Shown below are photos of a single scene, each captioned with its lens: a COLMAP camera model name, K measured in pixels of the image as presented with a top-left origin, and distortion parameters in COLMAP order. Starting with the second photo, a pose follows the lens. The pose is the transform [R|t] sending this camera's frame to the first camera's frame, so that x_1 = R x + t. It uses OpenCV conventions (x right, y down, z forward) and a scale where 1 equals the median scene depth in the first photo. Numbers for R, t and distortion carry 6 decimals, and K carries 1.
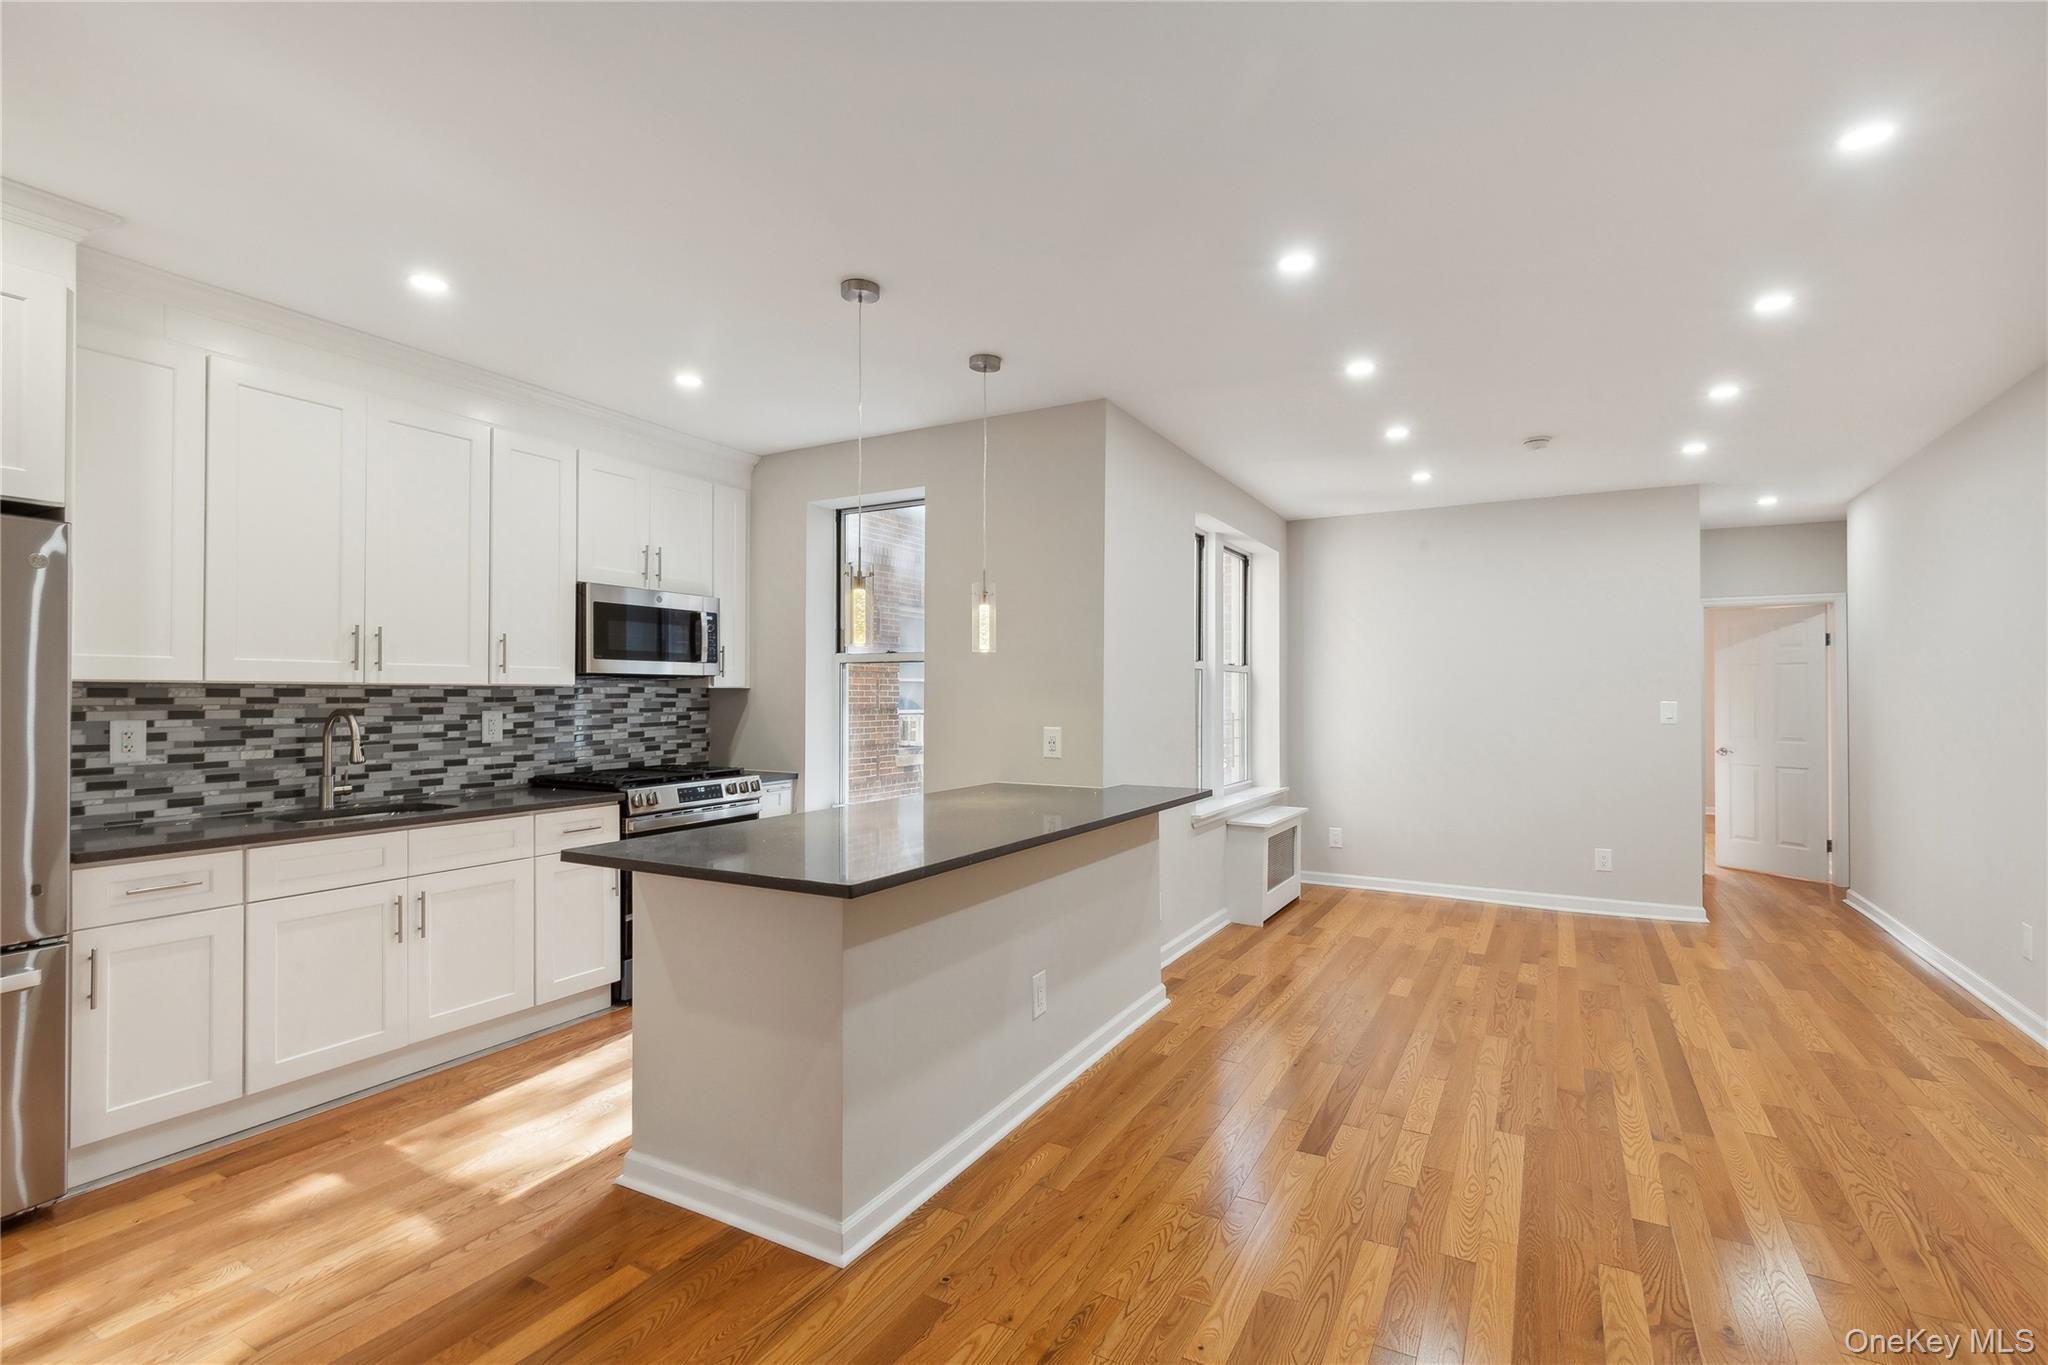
lens RADIAL K [[937.9, 0, 1036.2], [0, 937.9, 685.9], [0, 0, 1]] dist [0.004095, -0.000009]
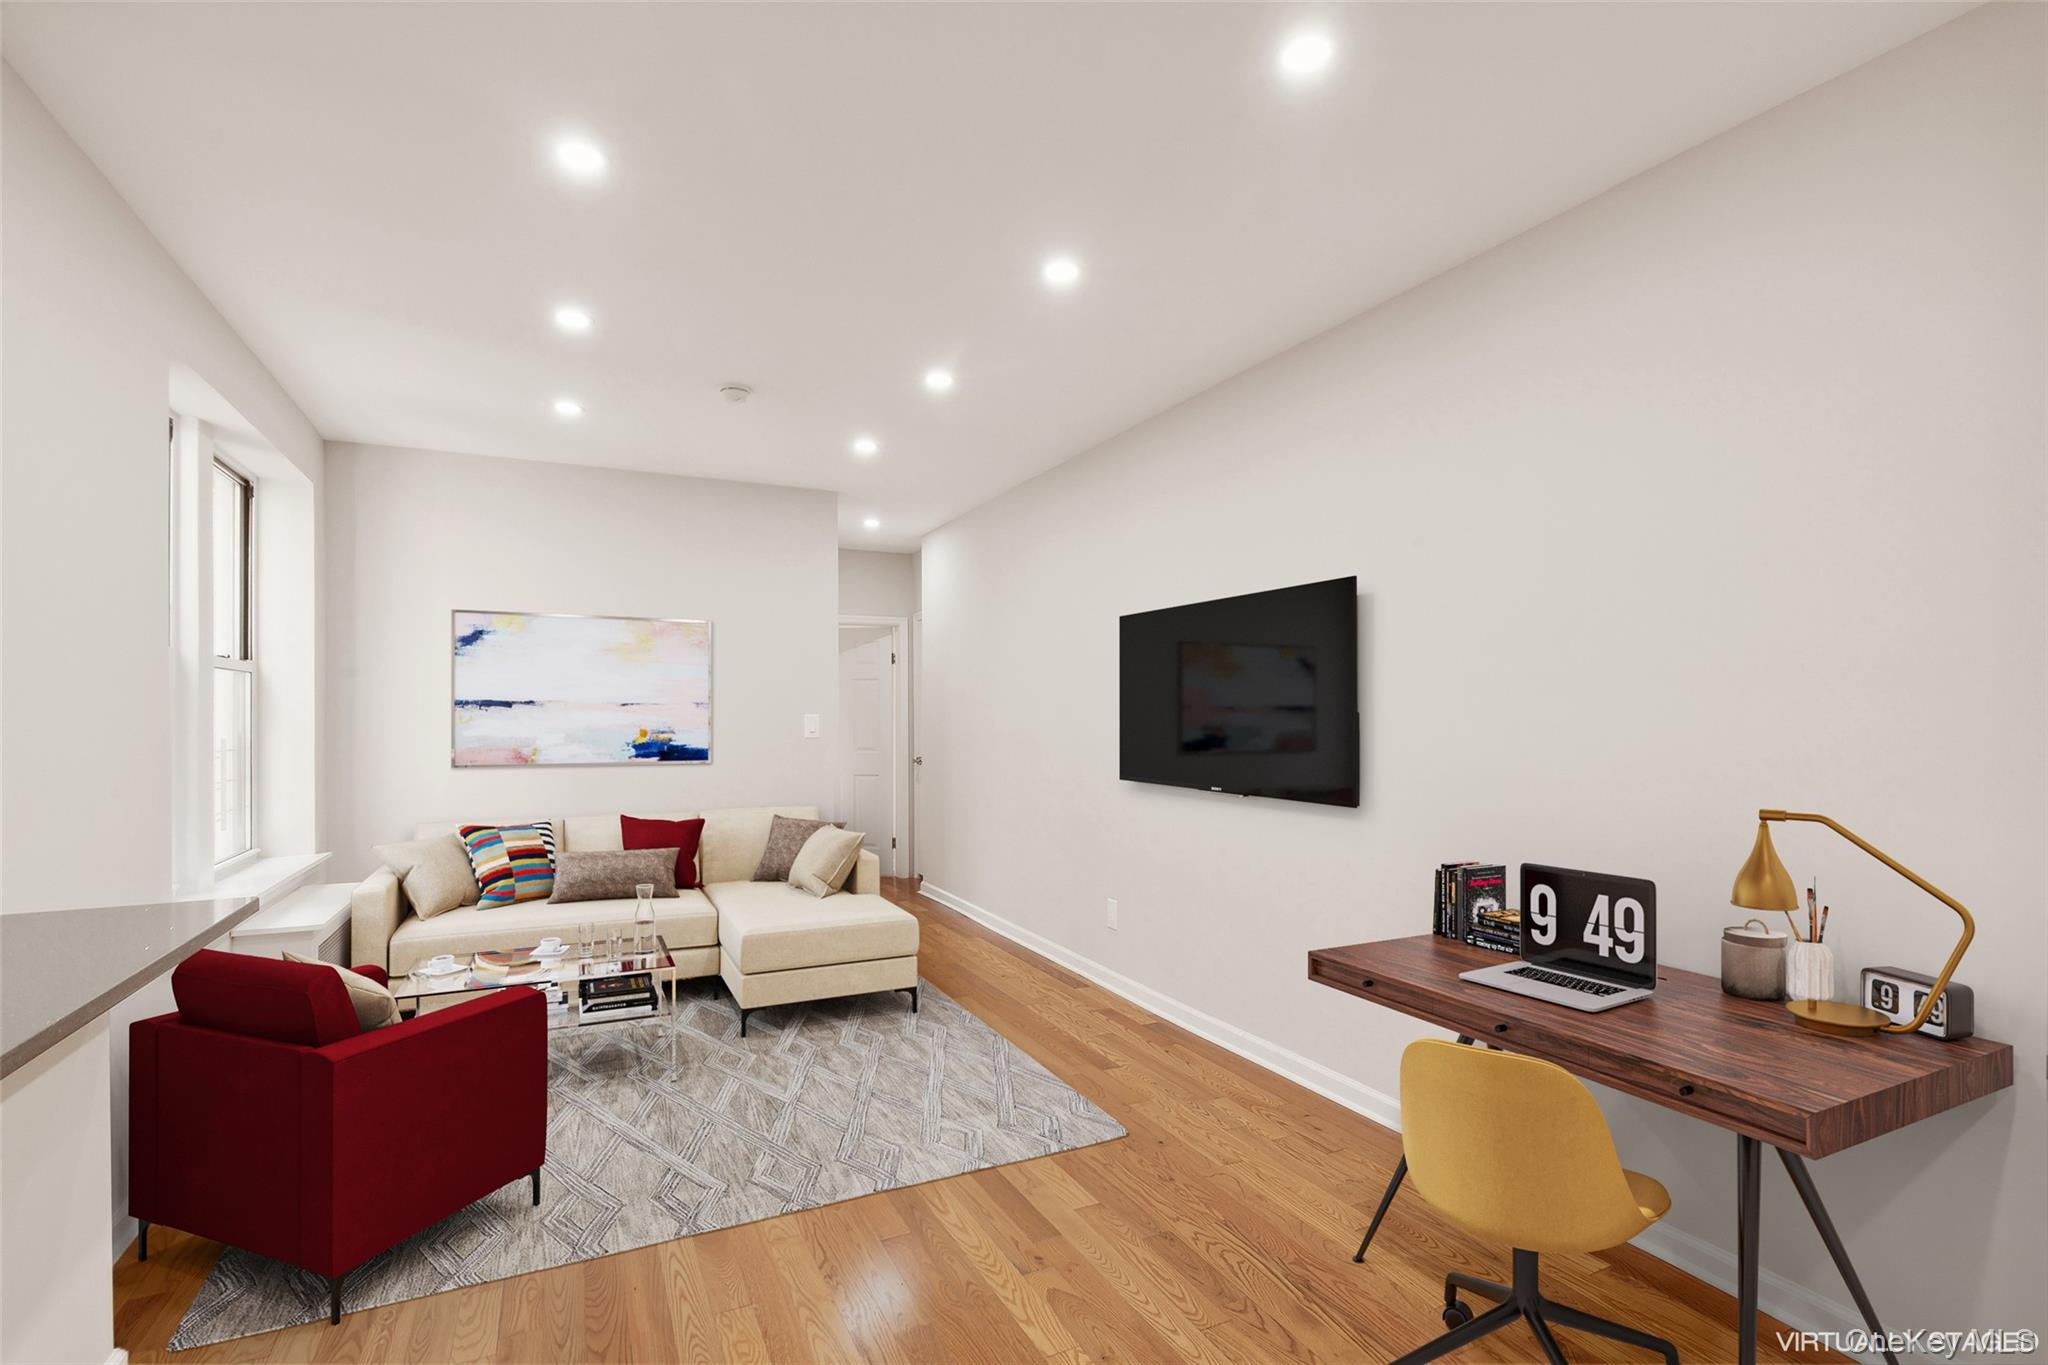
lens RADIAL K [[947.1, 0, 1024.2], [0, 947.1, 709.7], [0, 0, 1]] dist [0.002574, 0.000088]
pose [[0.570393, -0.001723, 0.821370, 0.011450], [-0.003956, 0.999980, 0.004846, 0.008567], [-0.821362, -0.006014, 0.570375, 0.400790]]
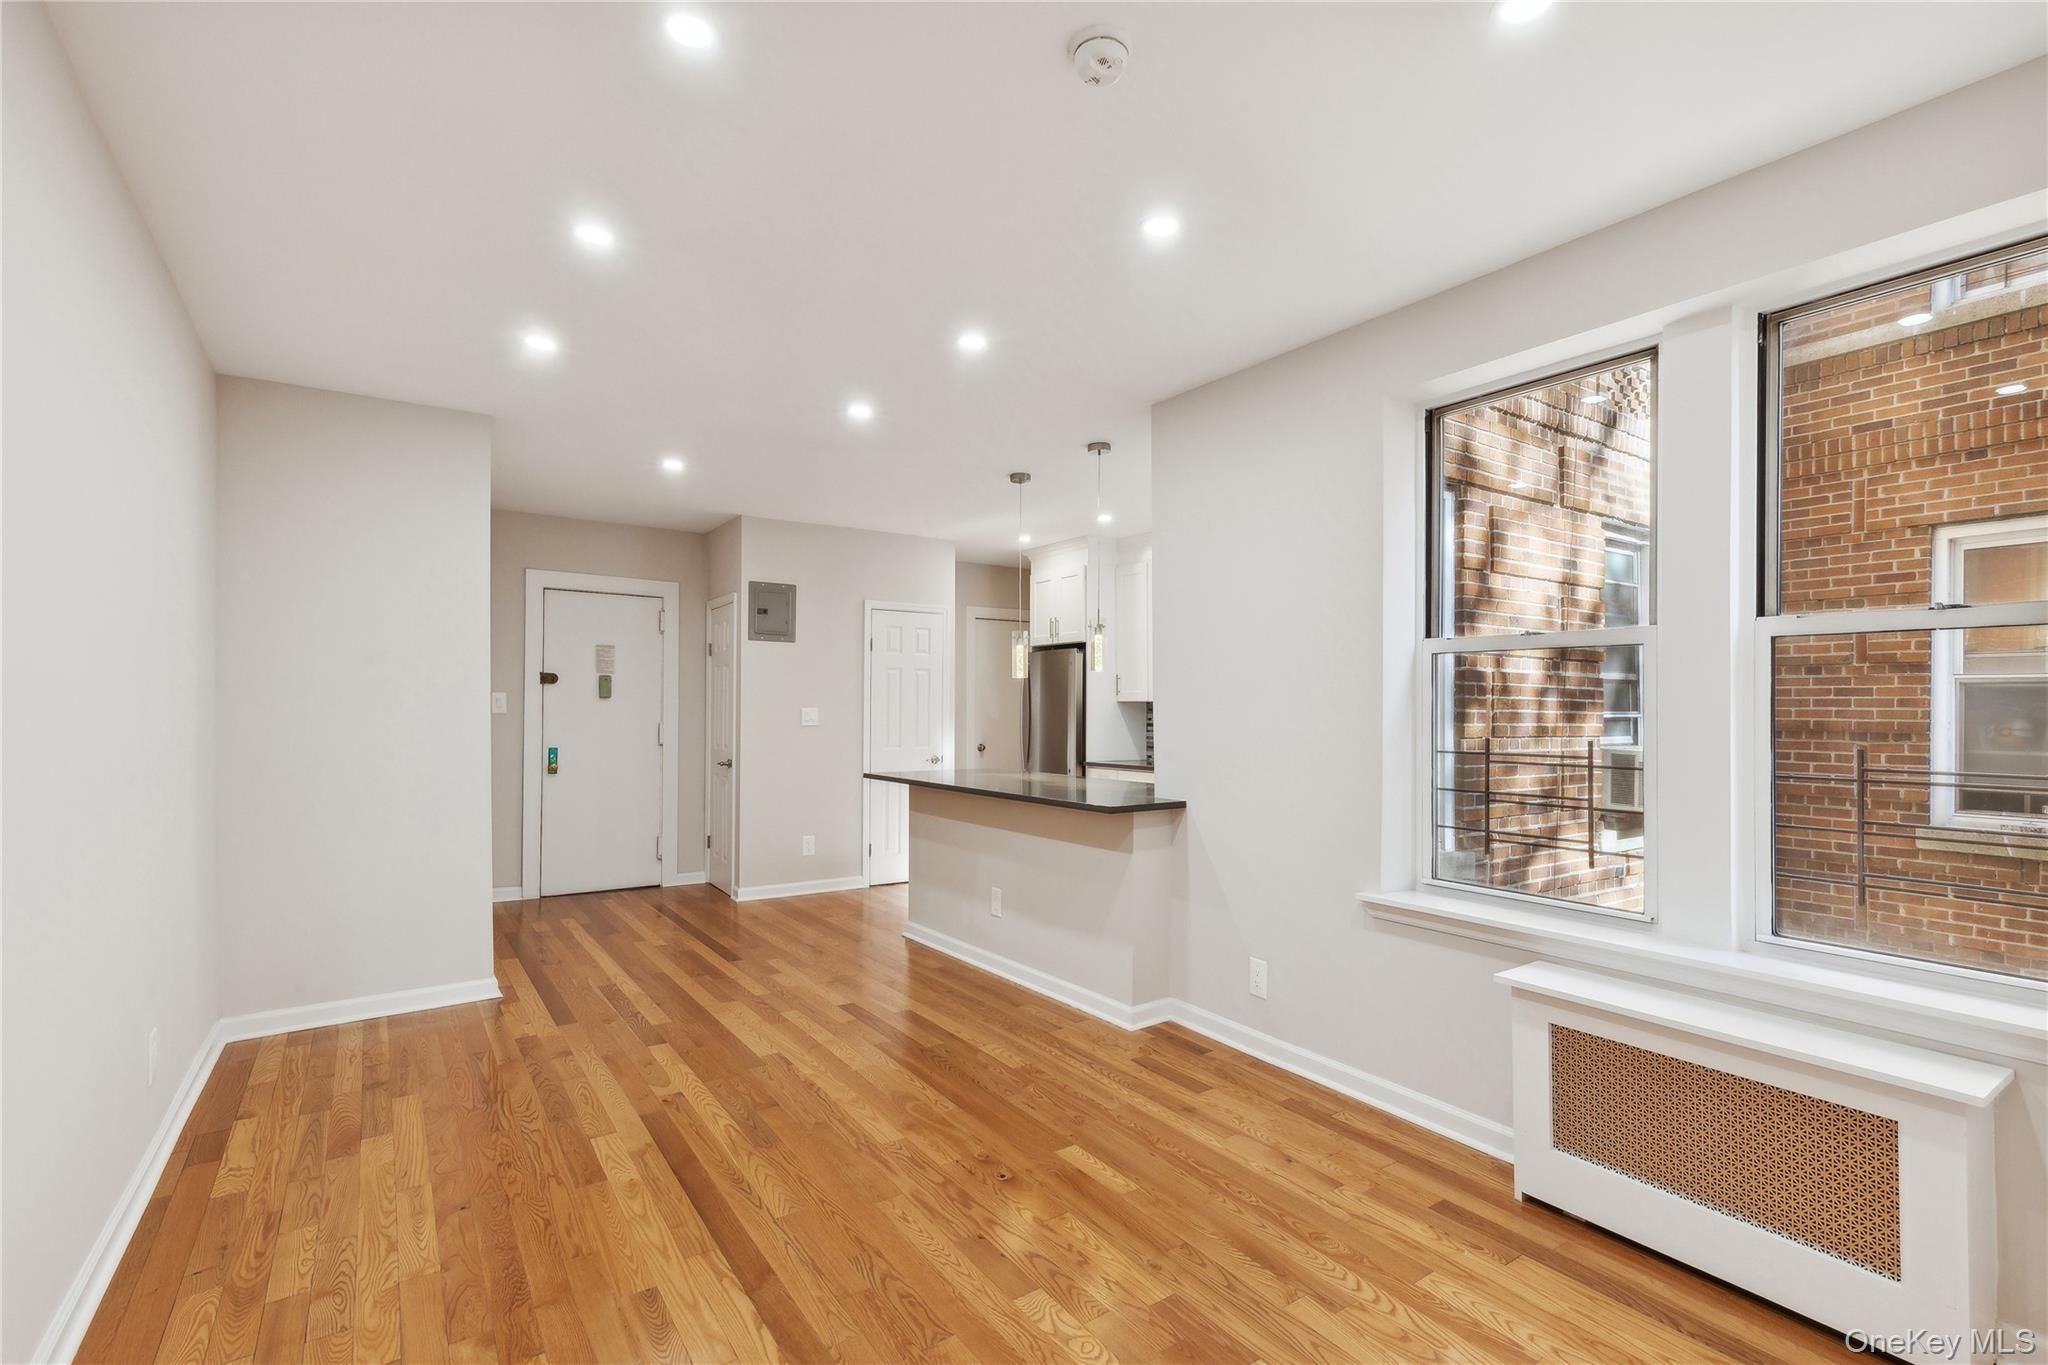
lens RADIAL K [[937.1, 0, 977.1], [0, 937.1, 705.7], [0, 0, 1]] dist [0.001596, 0.000124]
pose [[-0.483188, -0.004176, -0.875507, 1.066376], [0.005038, 0.999959, -0.007551, 0.015530], [0.875502, -0.008060, -0.483147, 1.345128]]
